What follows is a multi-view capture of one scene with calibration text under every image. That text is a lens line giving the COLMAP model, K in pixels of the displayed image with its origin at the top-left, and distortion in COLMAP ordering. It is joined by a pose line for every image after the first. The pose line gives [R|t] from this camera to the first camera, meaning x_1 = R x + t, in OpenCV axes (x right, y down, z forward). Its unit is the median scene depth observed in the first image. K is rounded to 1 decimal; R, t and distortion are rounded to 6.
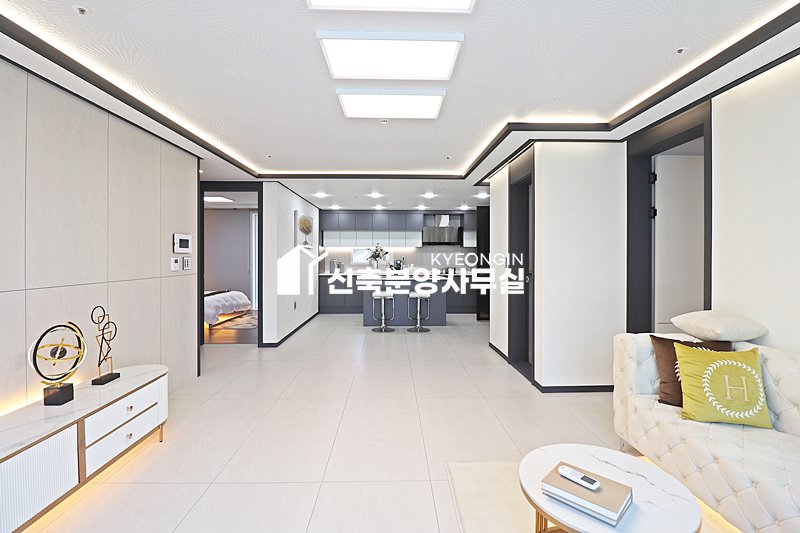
lens RADIAL K [[366.6, 0, 401.6], [0, 366.6, 261.1], [0, 0, 1]] dist [-0.018904, -0.004933]
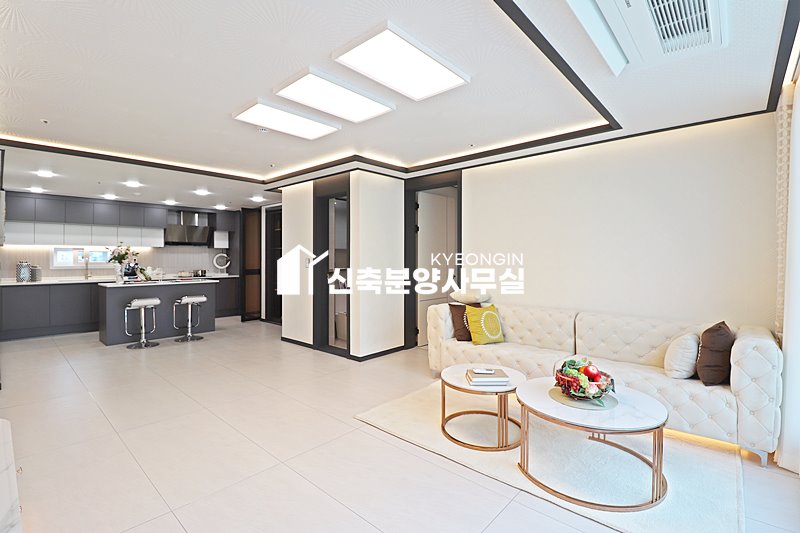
lens RADIAL K [[366.6, 0, 406.3], [0, 366.6, 261.5], [0, 0, 1]] dist [-0.018904, -0.004933]
pose [[0.682756, -0.006678, 0.730616, -0.251128], [0.009362, 0.999956, 0.000390, 0.001055], [-0.730587, 0.006574, 0.682788, -0.009018]]
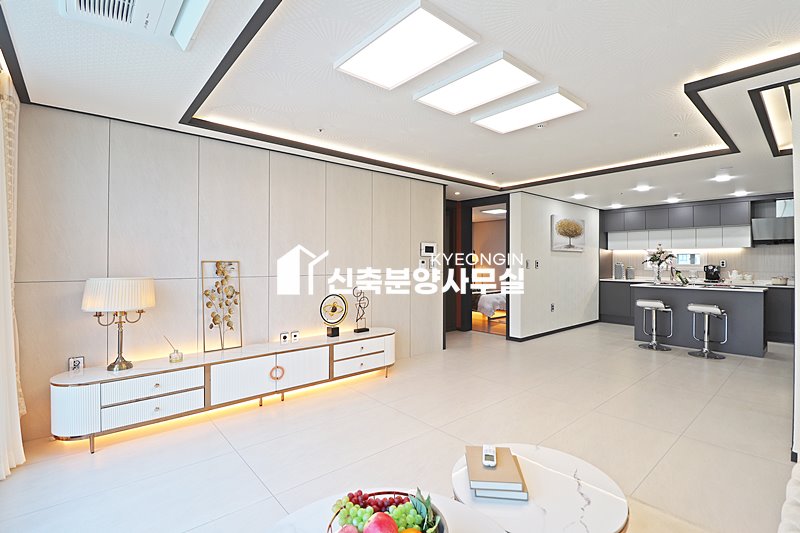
lens RADIAL K [[366.6, 0, 398.8], [0, 366.6, 264.3], [0, 0, 1]] dist [-0.018904, -0.004933]
pose [[0.626656, 0.006959, -0.779265, 0.236774], [-0.012440, 0.999922, -0.001074, 0.006504], [0.779197, 0.010367, 0.626694, 0.021779]]
